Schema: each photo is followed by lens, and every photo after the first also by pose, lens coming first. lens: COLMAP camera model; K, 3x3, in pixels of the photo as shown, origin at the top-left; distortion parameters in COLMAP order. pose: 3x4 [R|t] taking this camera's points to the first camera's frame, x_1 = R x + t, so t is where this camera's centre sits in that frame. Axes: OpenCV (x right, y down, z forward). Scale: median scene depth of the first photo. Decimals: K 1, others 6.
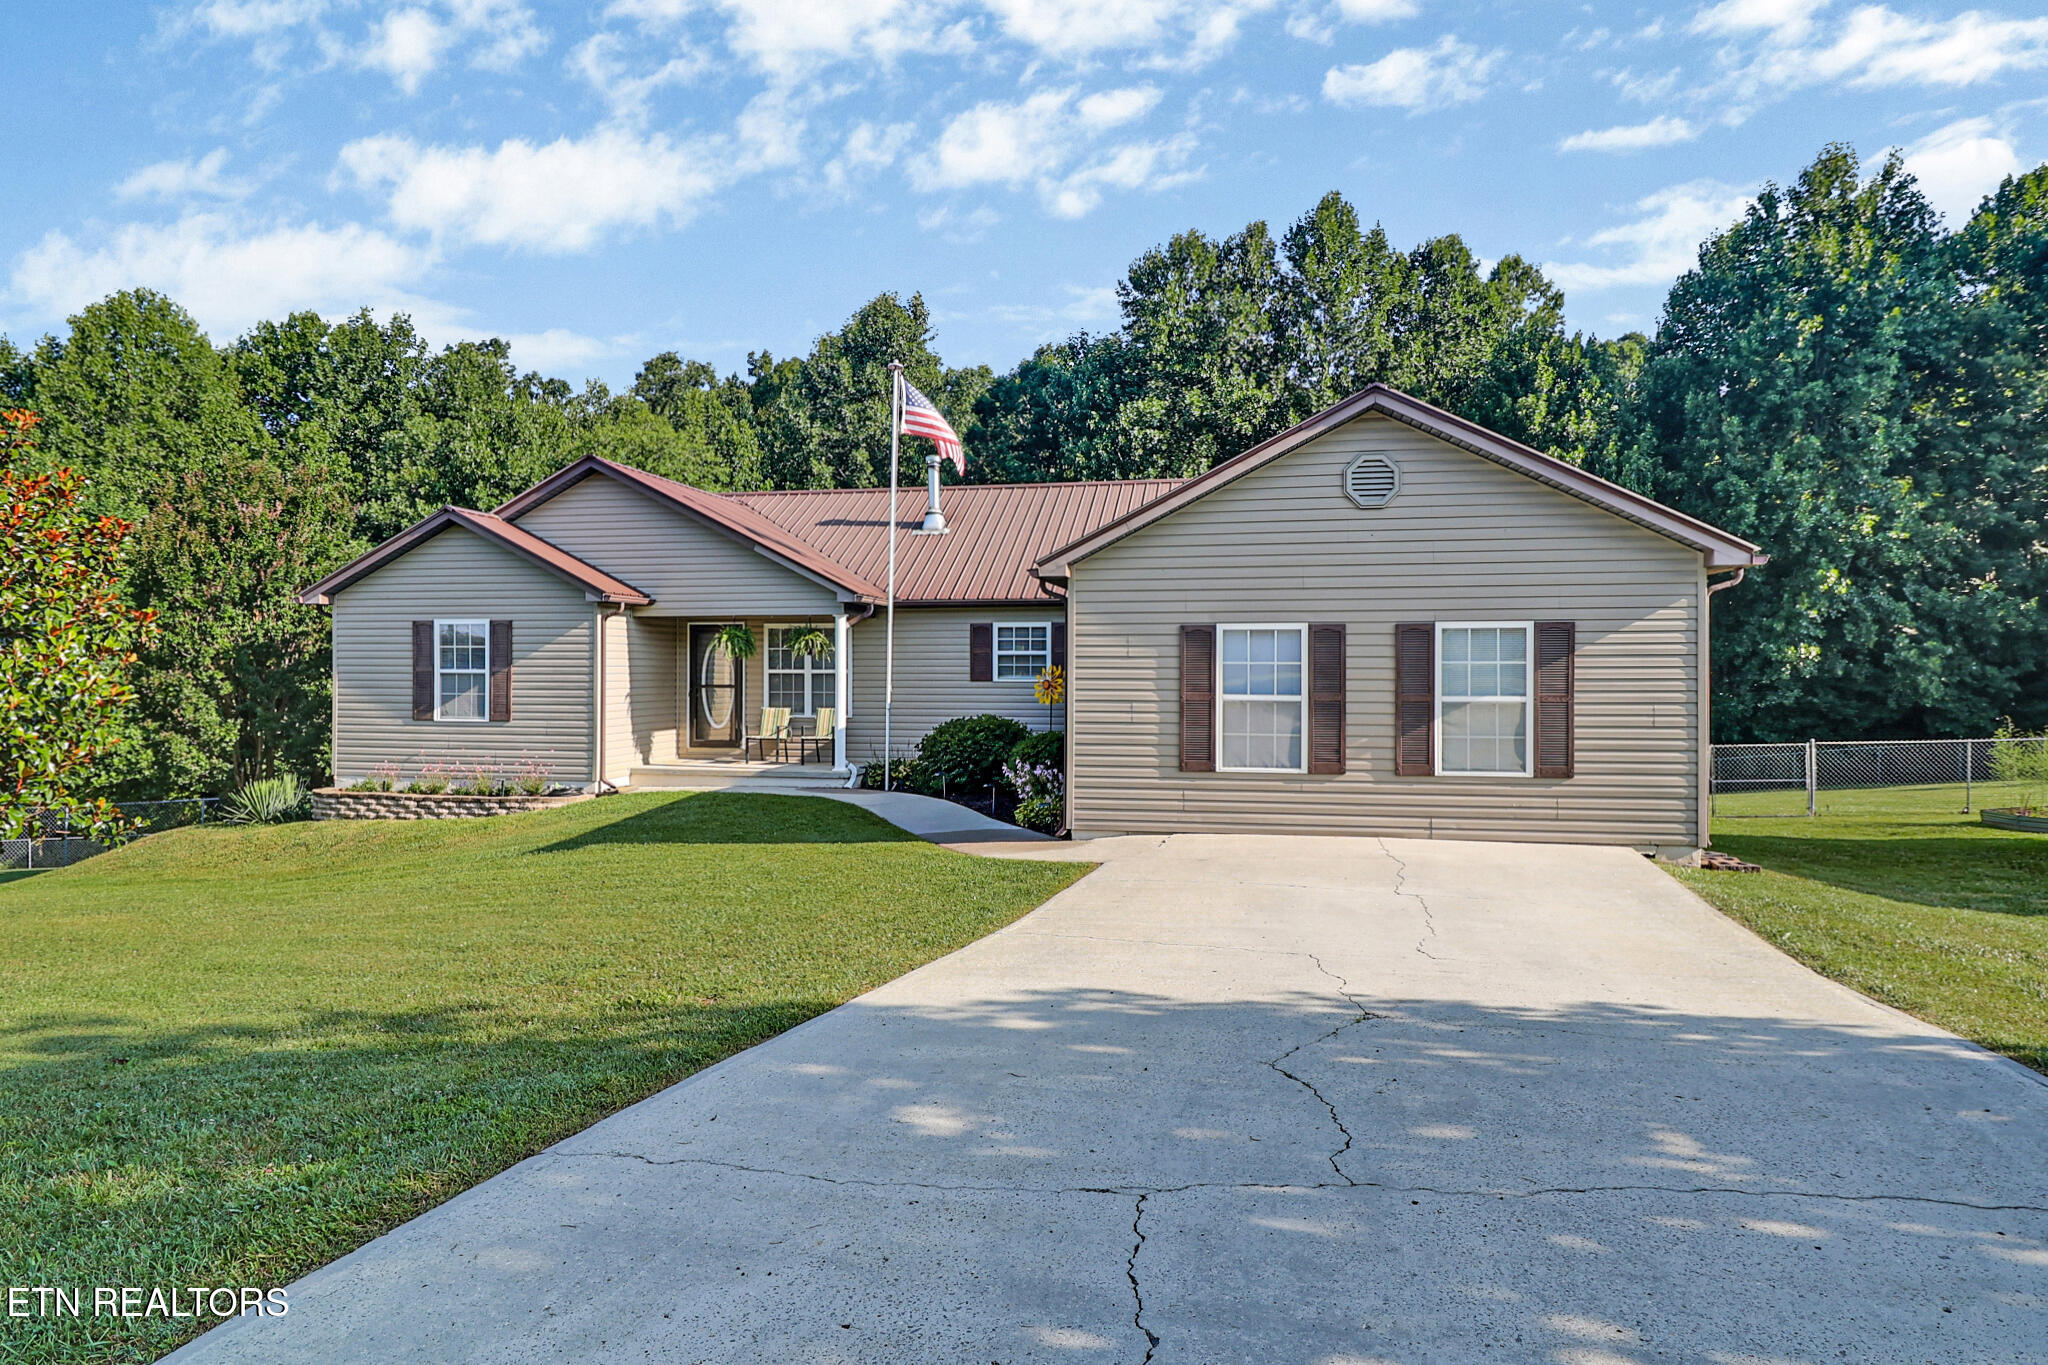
lens RADIAL K [[1212.2, 0, 1024.0], [0, 1212.2, 682.5], [0, 0, 1]] dist [0.006463, 0.000890]
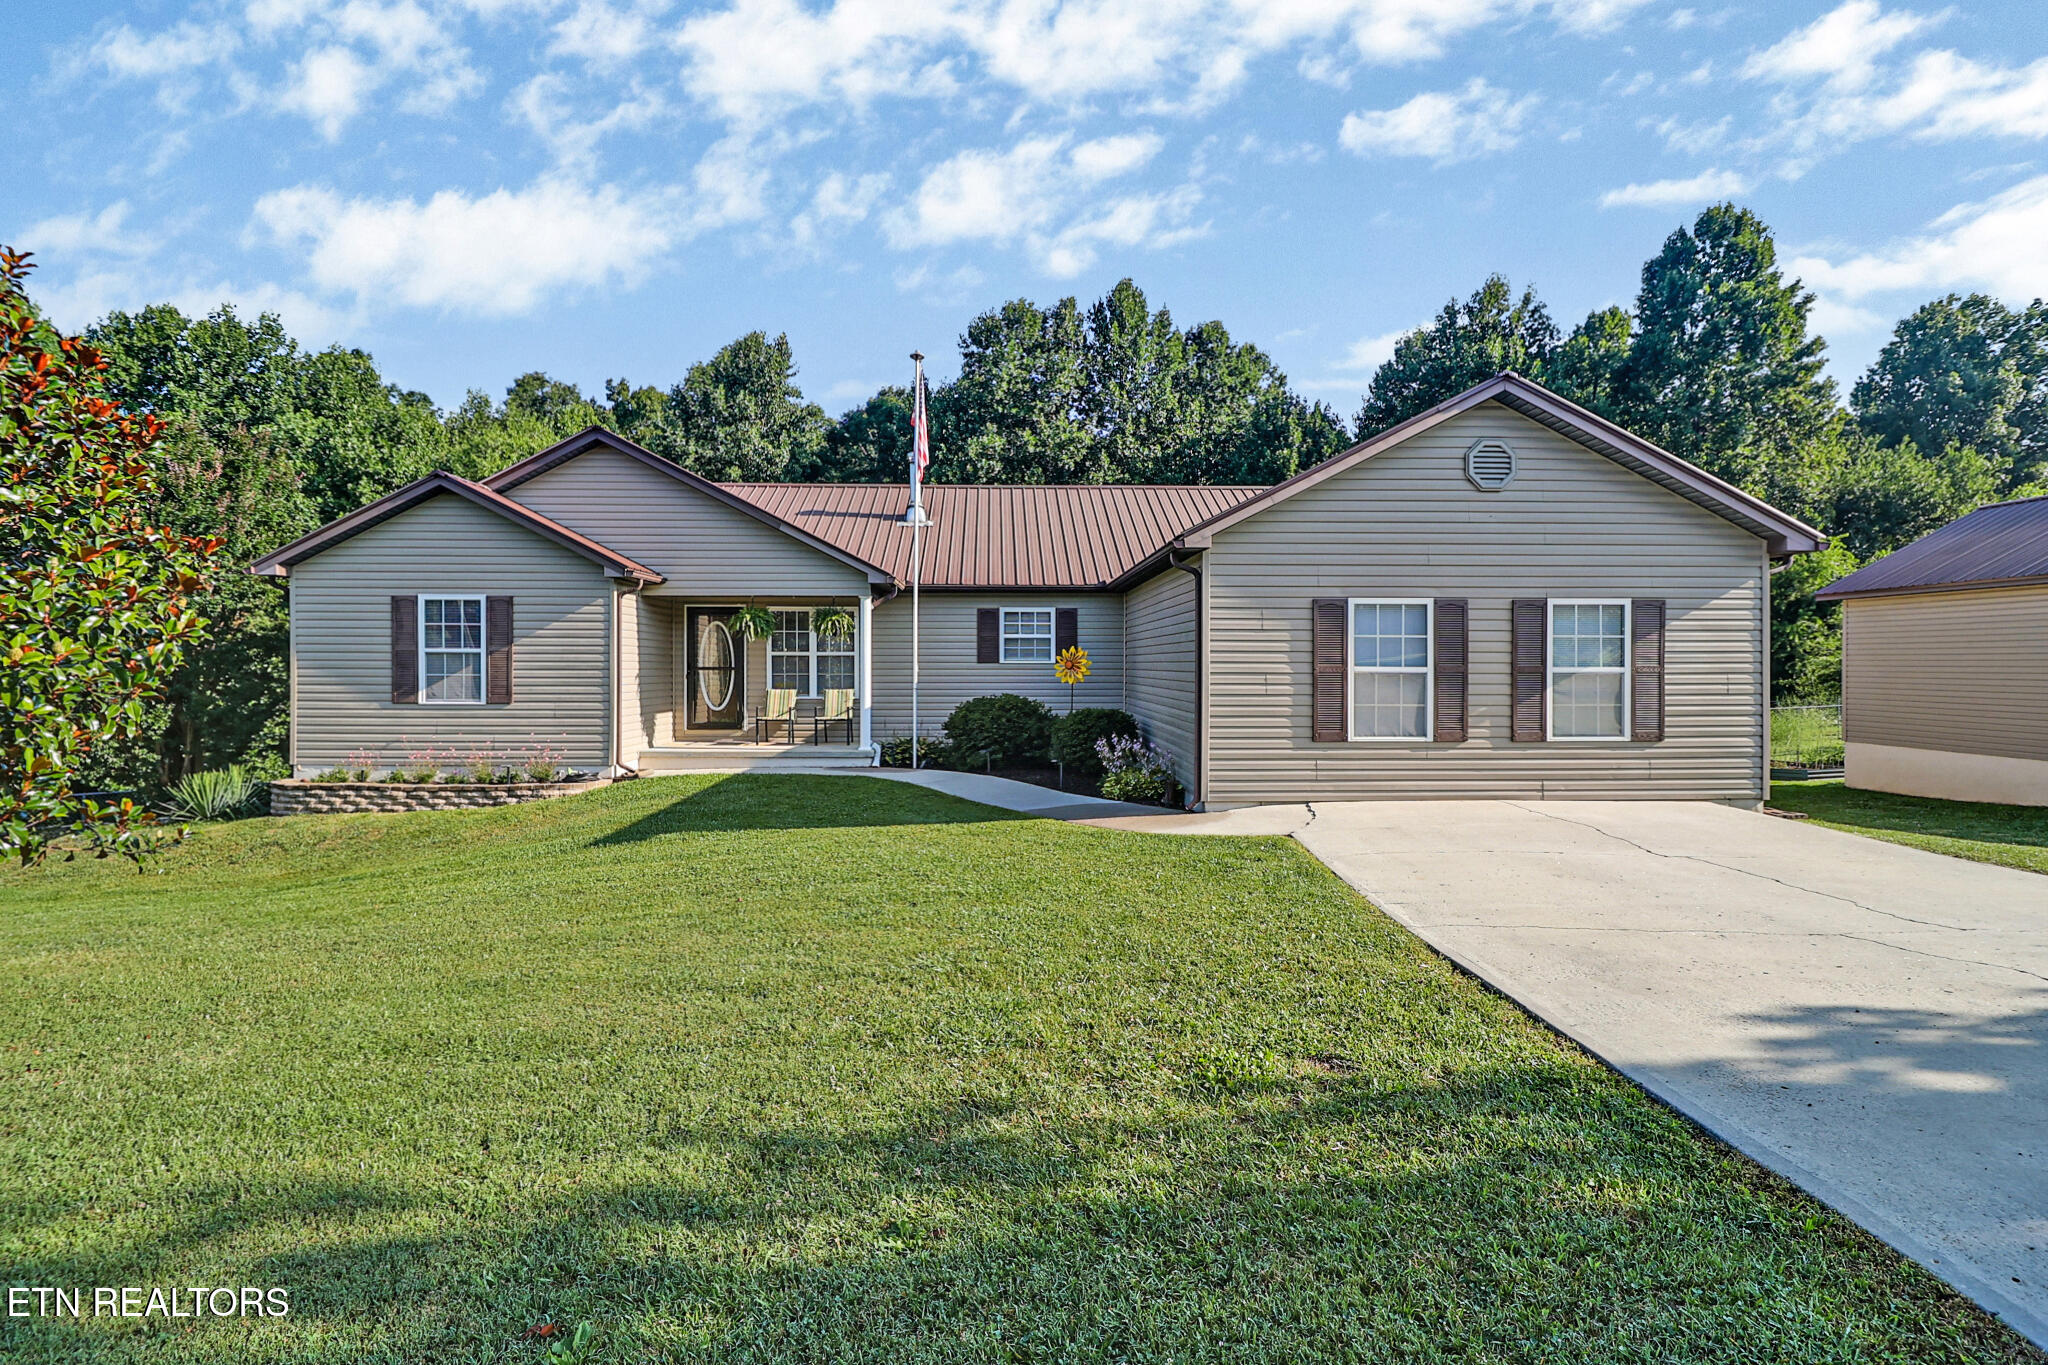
lens RADIAL K [[965.0, 0, 1024.0], [0, 965.0, 682.5], [0, 0, 1]] dist [0.004205, -0.014850]
pose [[0.973648, -0.002805, 0.228040, -0.202882], [0.002166, 0.999993, 0.003049, 0.013869], [-0.228047, -0.002475, 0.973647, 0.179179]]
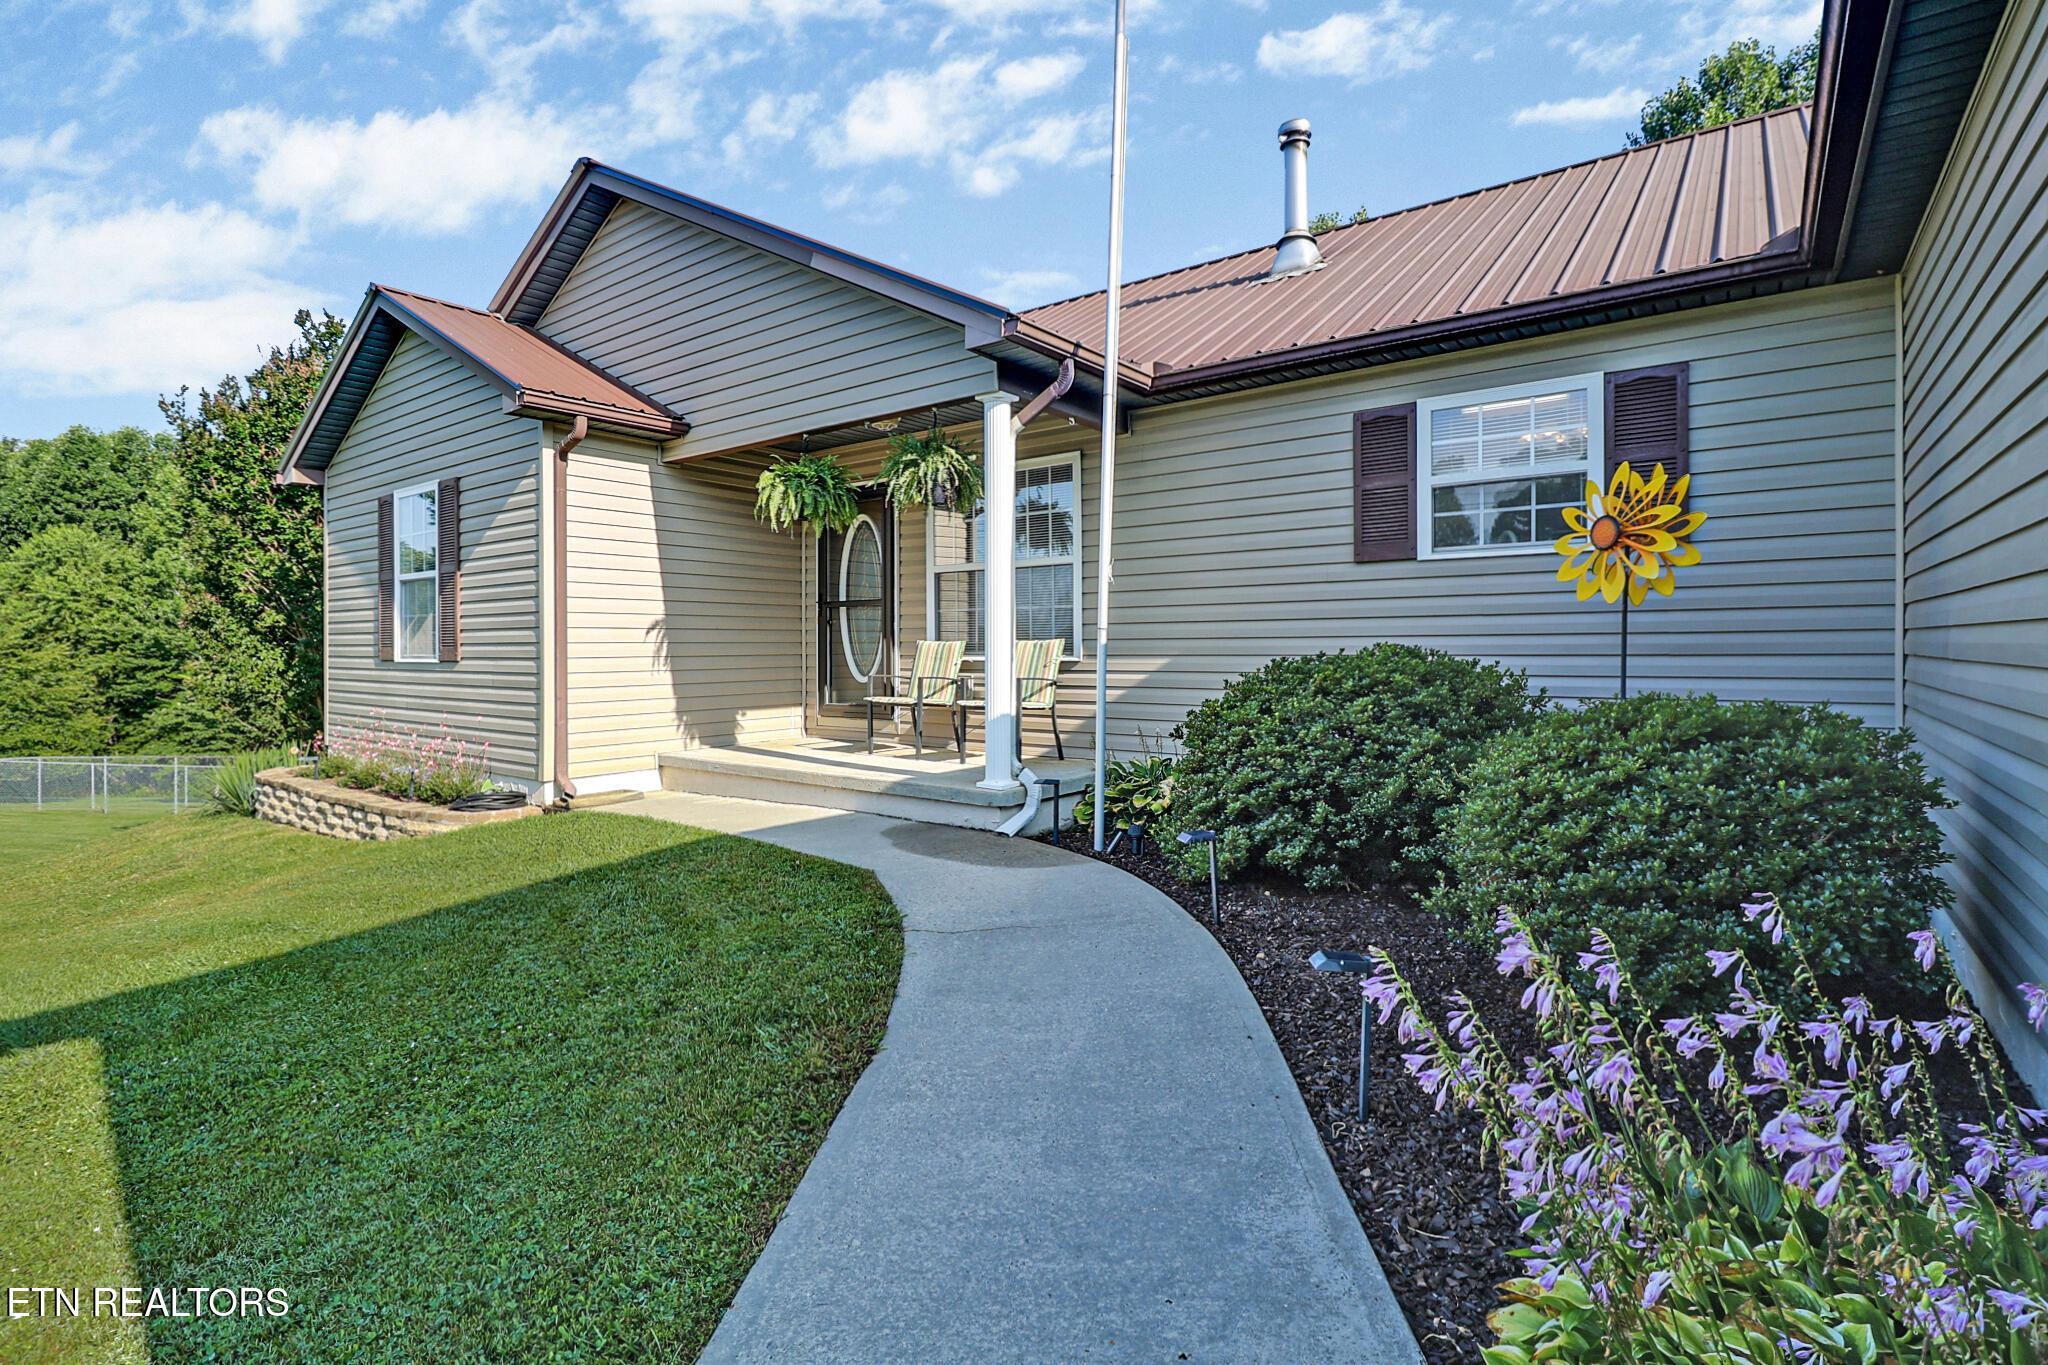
lens RADIAL K [[965.0, 0, 1024.0], [0, 965.0, 682.5], [0, 0, 1]] dist [0.004205, -0.014850]
pose [[0.901828, 0.010452, -0.431968, -0.006243], [0.000073, 0.999704, 0.024344, 0.029709], [0.432094, -0.021985, 0.901560, 0.702413]]
